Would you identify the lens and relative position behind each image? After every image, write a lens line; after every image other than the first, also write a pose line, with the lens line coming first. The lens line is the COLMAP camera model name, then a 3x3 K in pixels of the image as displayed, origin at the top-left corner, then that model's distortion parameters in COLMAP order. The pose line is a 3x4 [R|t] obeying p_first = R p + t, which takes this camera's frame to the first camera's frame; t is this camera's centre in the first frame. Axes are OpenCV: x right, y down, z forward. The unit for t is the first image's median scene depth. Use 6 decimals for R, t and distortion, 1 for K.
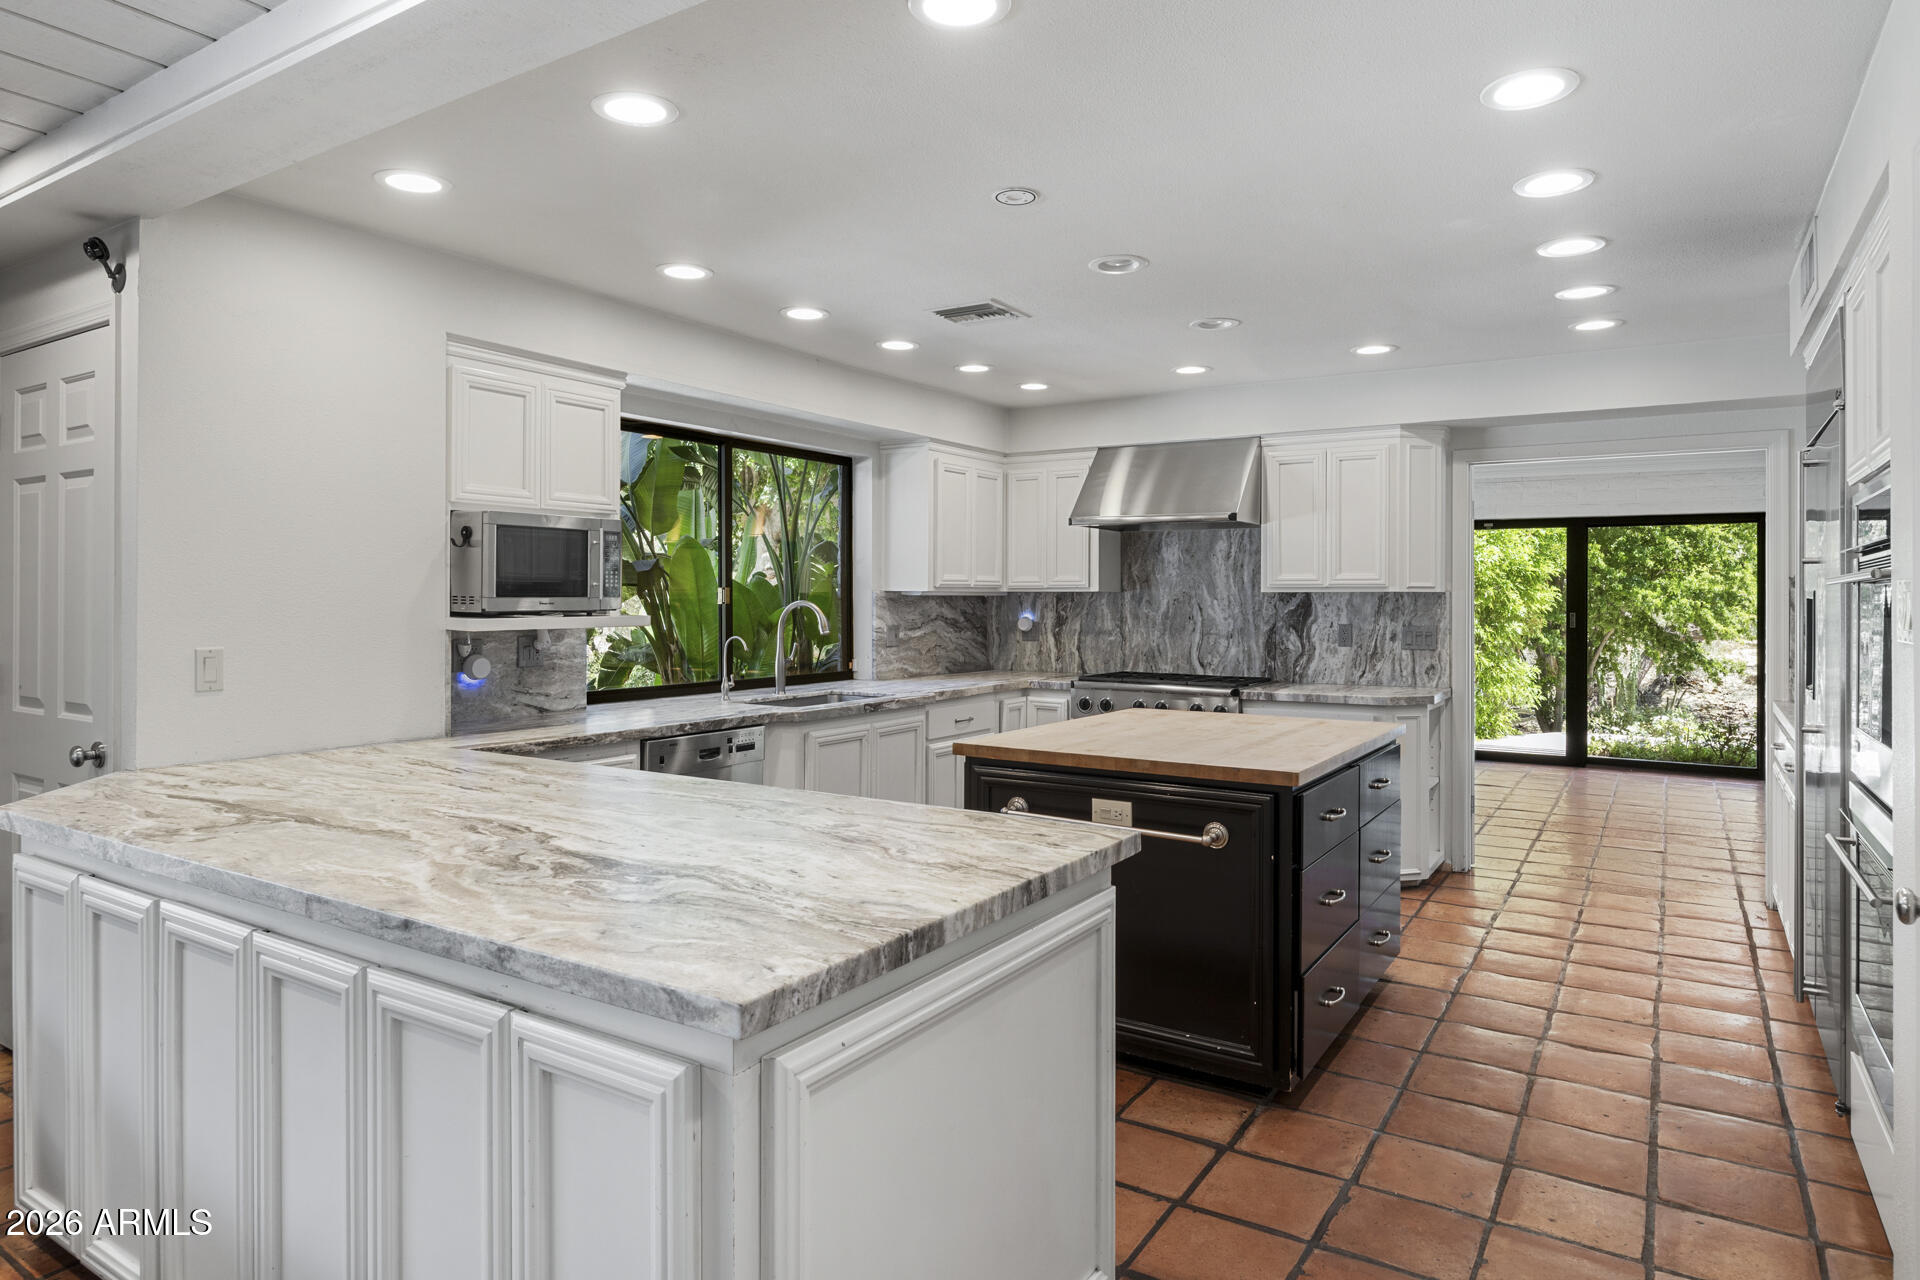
lens RADIAL K [[1119.9, 0, 960.1], [0, 1119.9, 602.7], [0, 0, 1]] dist [0.001387, 0.000503]
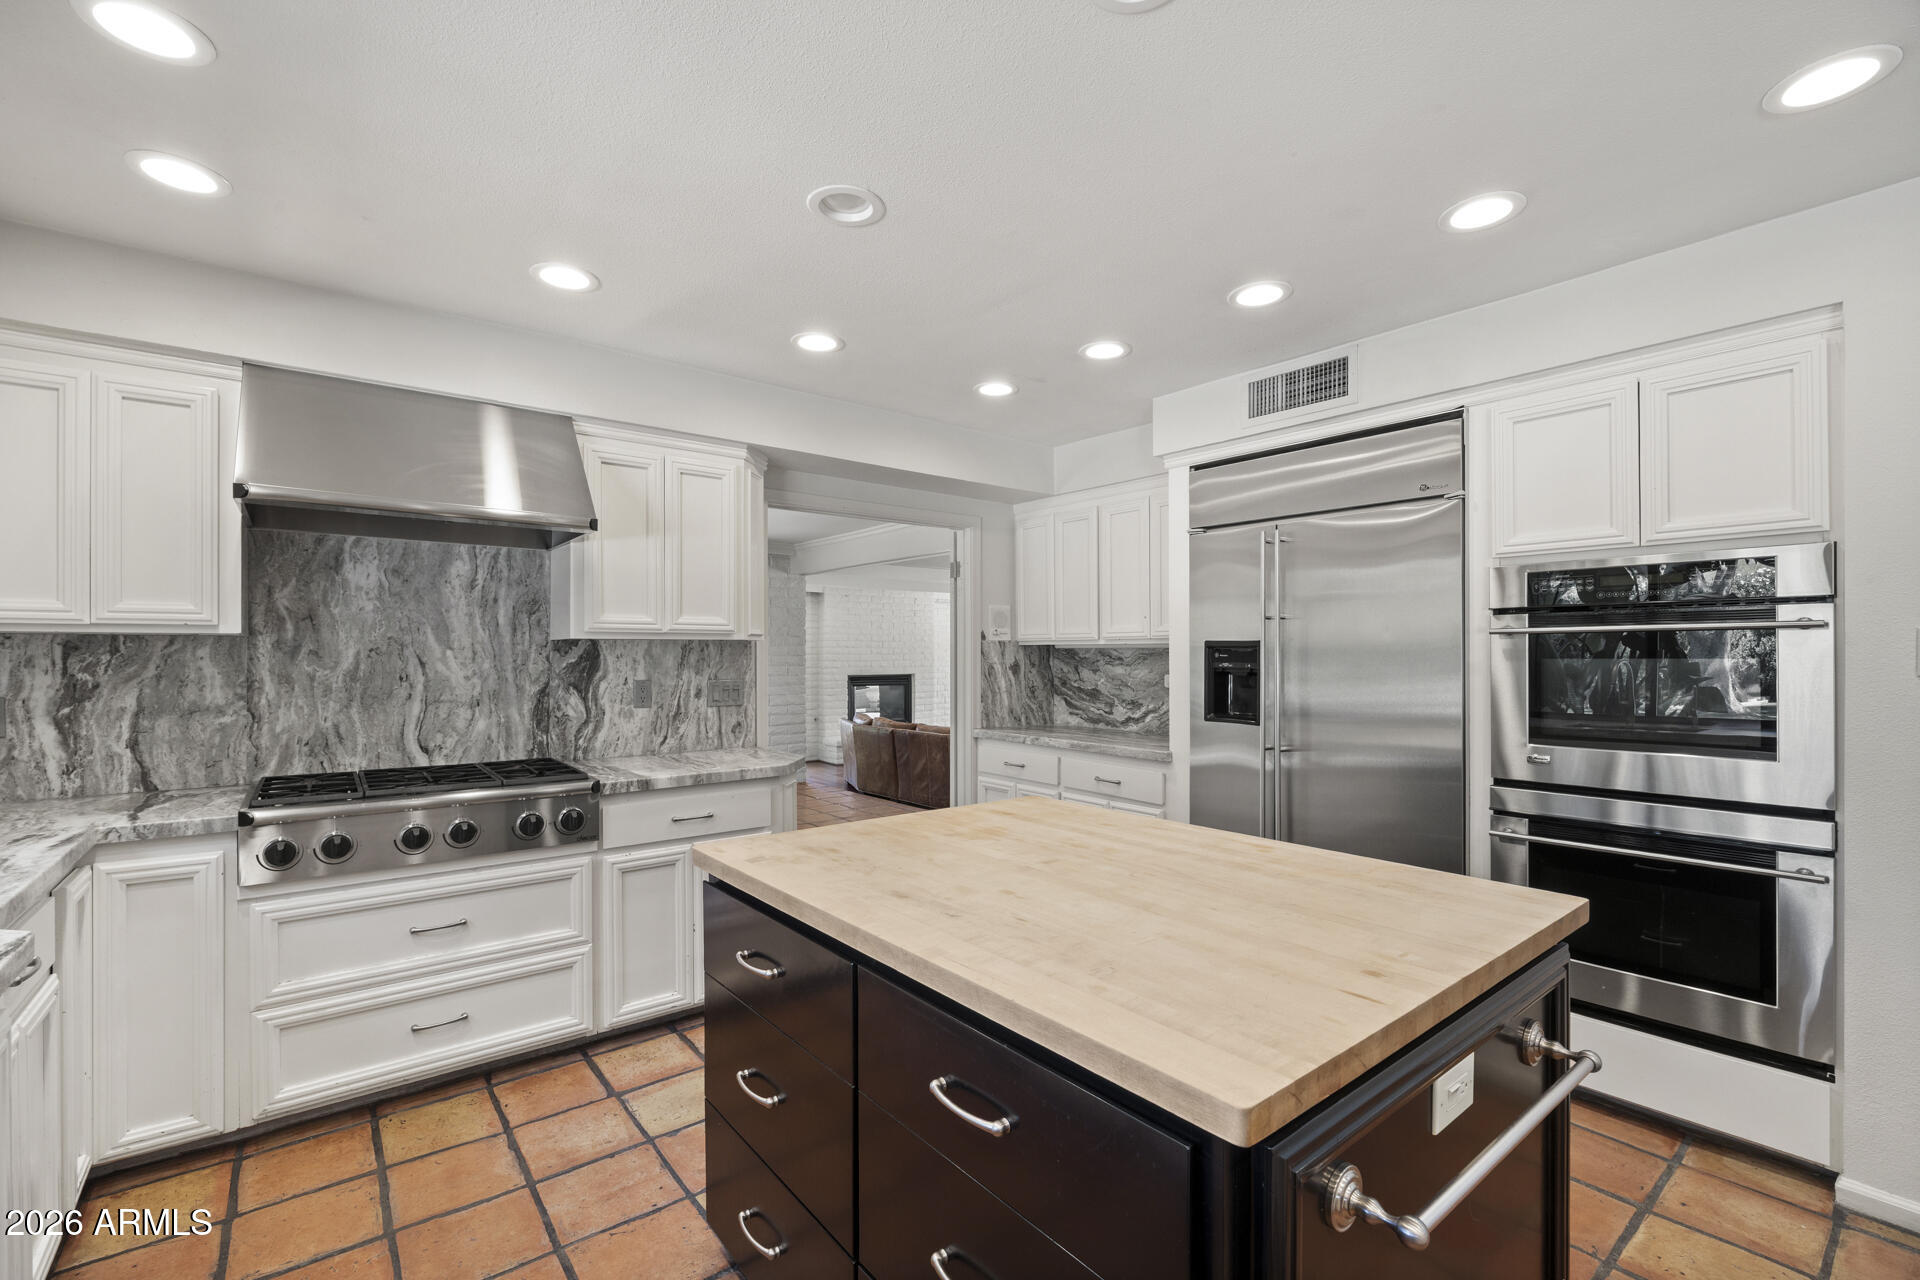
lens RADIAL K [[833.1, 0, 951.1], [0, 833.1, 655.6], [0, 0, 1]] dist [-0.009698, 0.000982]
pose [[0.332492, -0.005139, 0.943092, -0.134640], [0.005166, 0.999980, 0.003627, 0.000662], [-0.943092, 0.003666, 0.332512, 0.554828]]
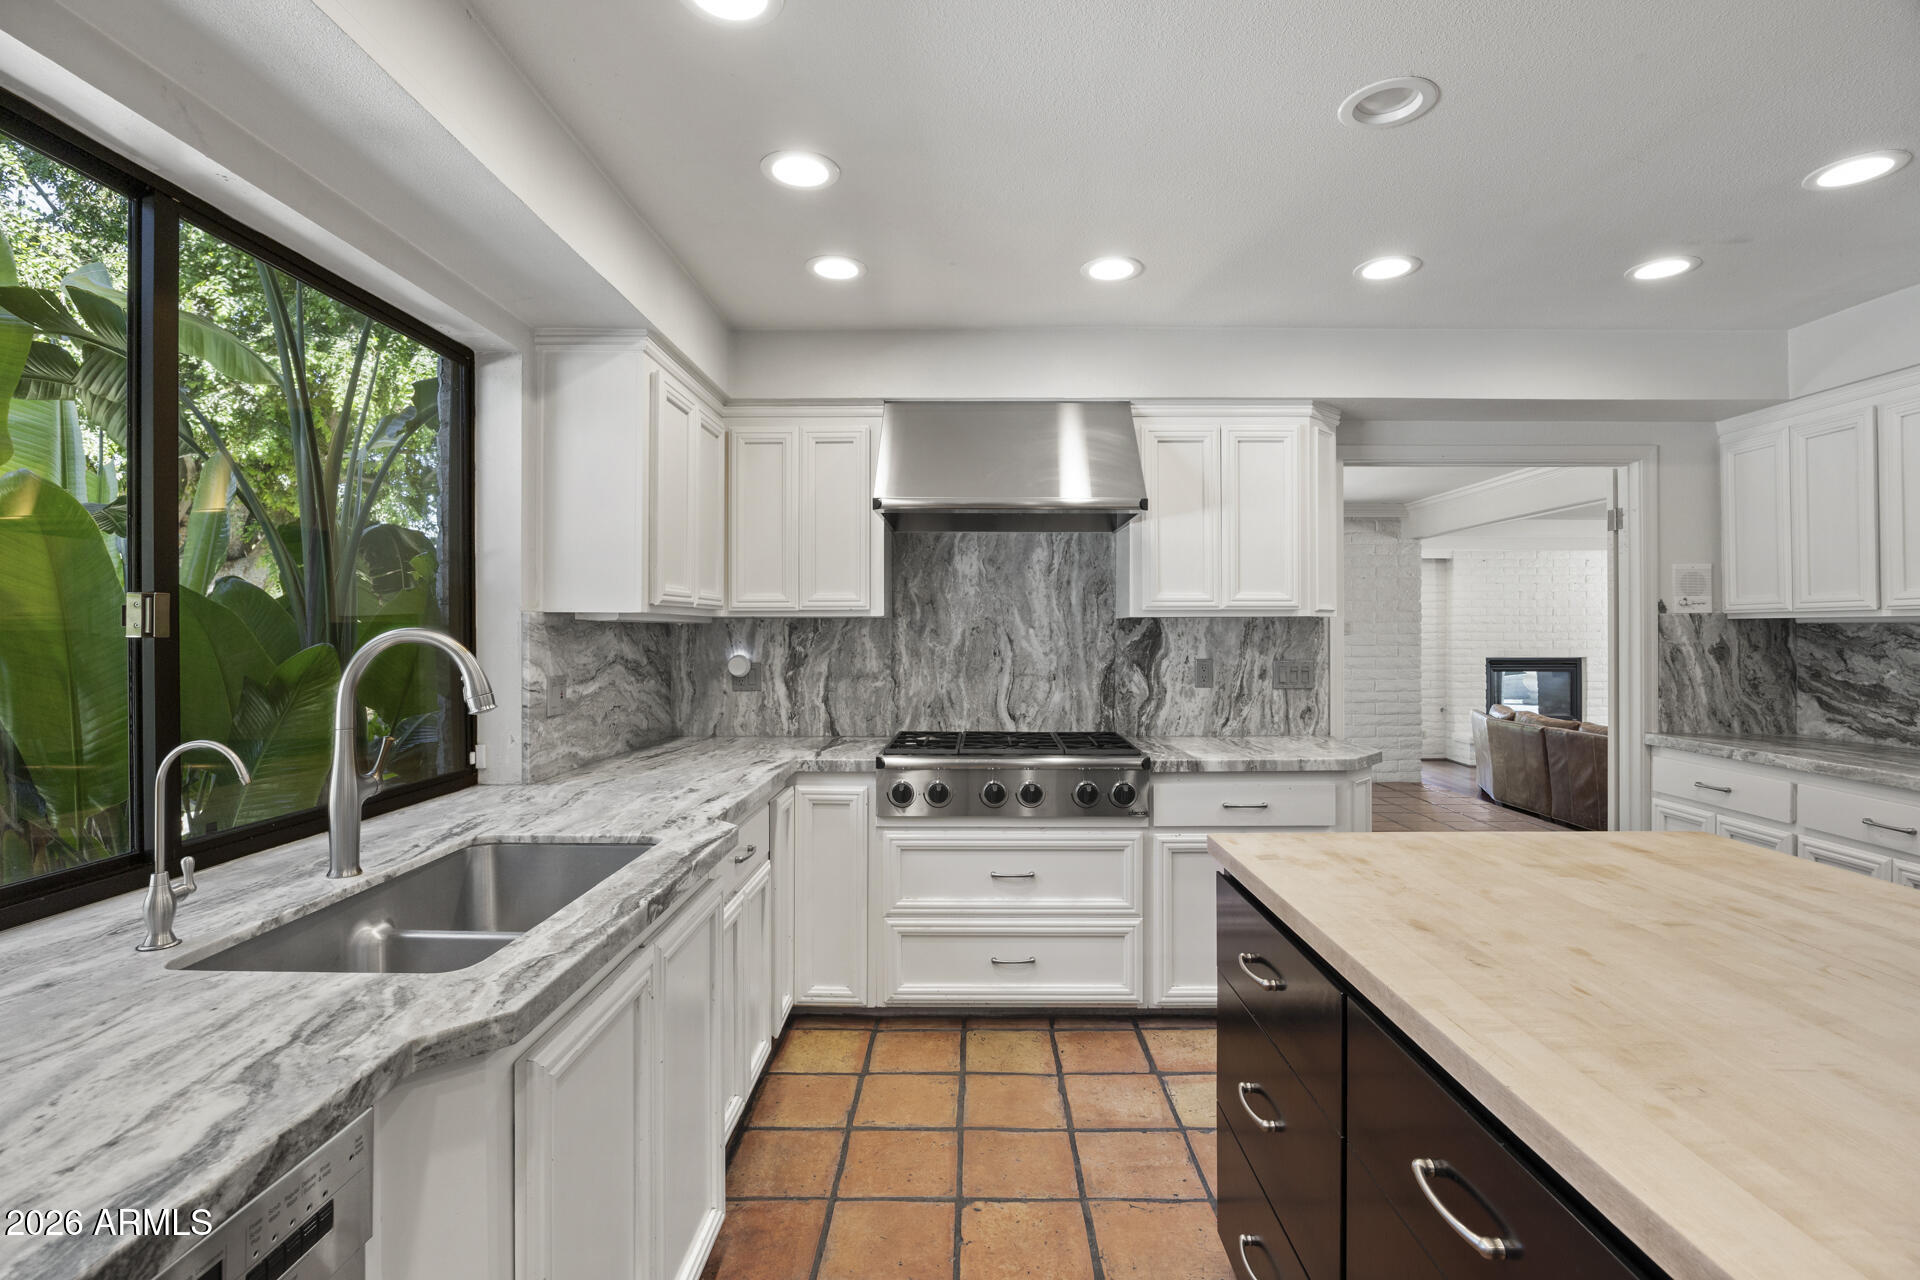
lens RADIAL K [[882.3, 0, 958.6], [0, 882.3, 630.4], [0, 0, 1]] dist [-0.014015, 0.000862]
pose [[0.851943, -0.002841, 0.523627, -0.114899], [0.005829, 0.999975, -0.004058, 0.000851], [-0.523602, 0.006509, 0.851938, 0.529138]]
